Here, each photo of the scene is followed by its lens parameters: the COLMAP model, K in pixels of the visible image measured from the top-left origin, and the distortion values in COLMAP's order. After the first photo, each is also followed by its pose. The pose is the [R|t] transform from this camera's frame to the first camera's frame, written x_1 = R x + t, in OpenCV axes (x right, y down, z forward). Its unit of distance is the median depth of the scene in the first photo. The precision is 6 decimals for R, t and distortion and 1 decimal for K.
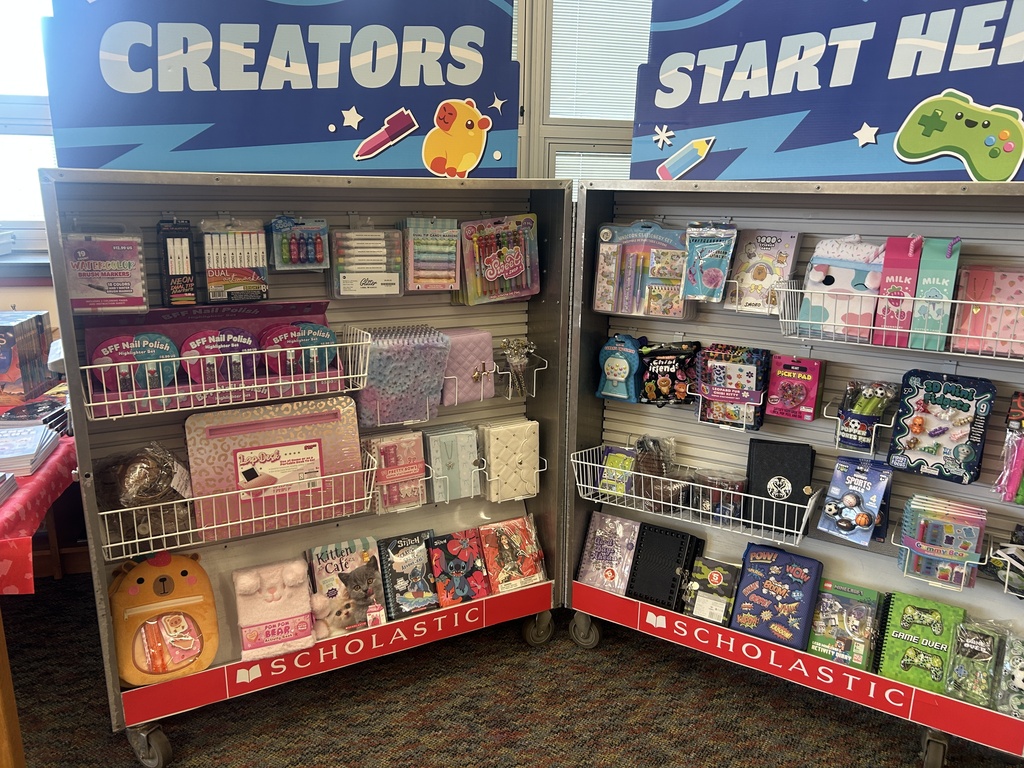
lens RADIAL K [[774.0, 0, 510.0], [0, 774.0, 384.4], [0, 0, 1]] dist [0.031579, -0.033508]
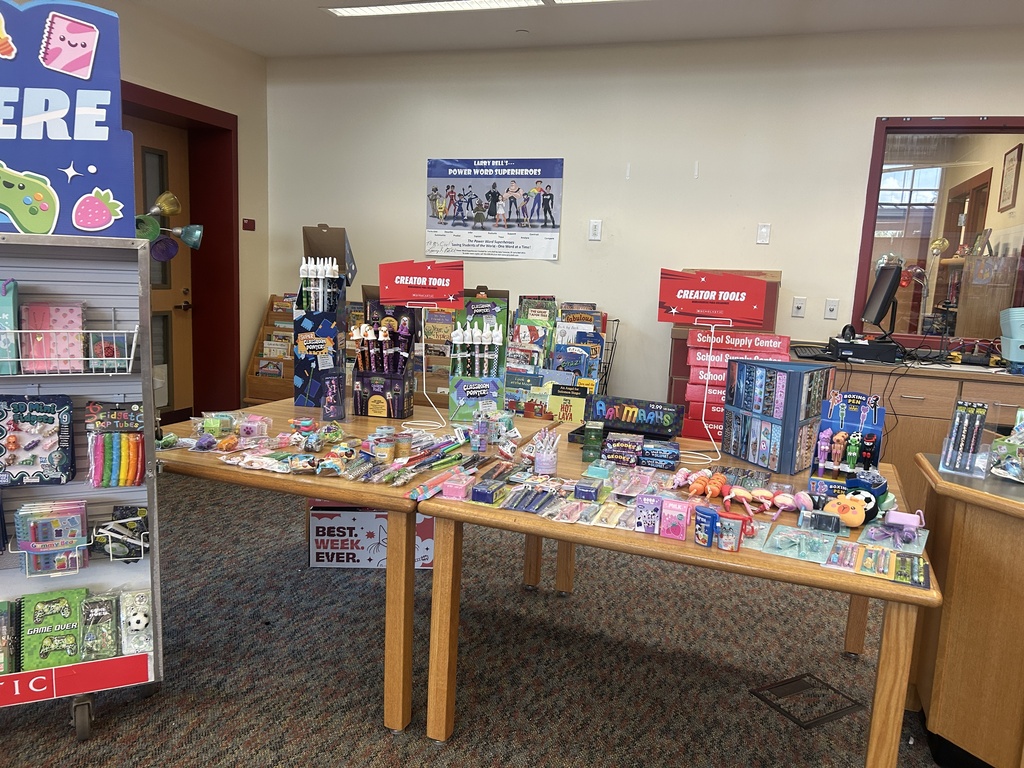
lens RADIAL K [[774.0, 0, 510.9], [0, 774.0, 386.0], [0, 0, 1]] dist [0.031579, -0.033508]
pose [[0.535313, -0.123261, 0.835611, -0.029116], [0.175899, 0.983873, 0.032446, 0.062538], [-0.826135, 0.129614, 0.548362, -0.241825]]
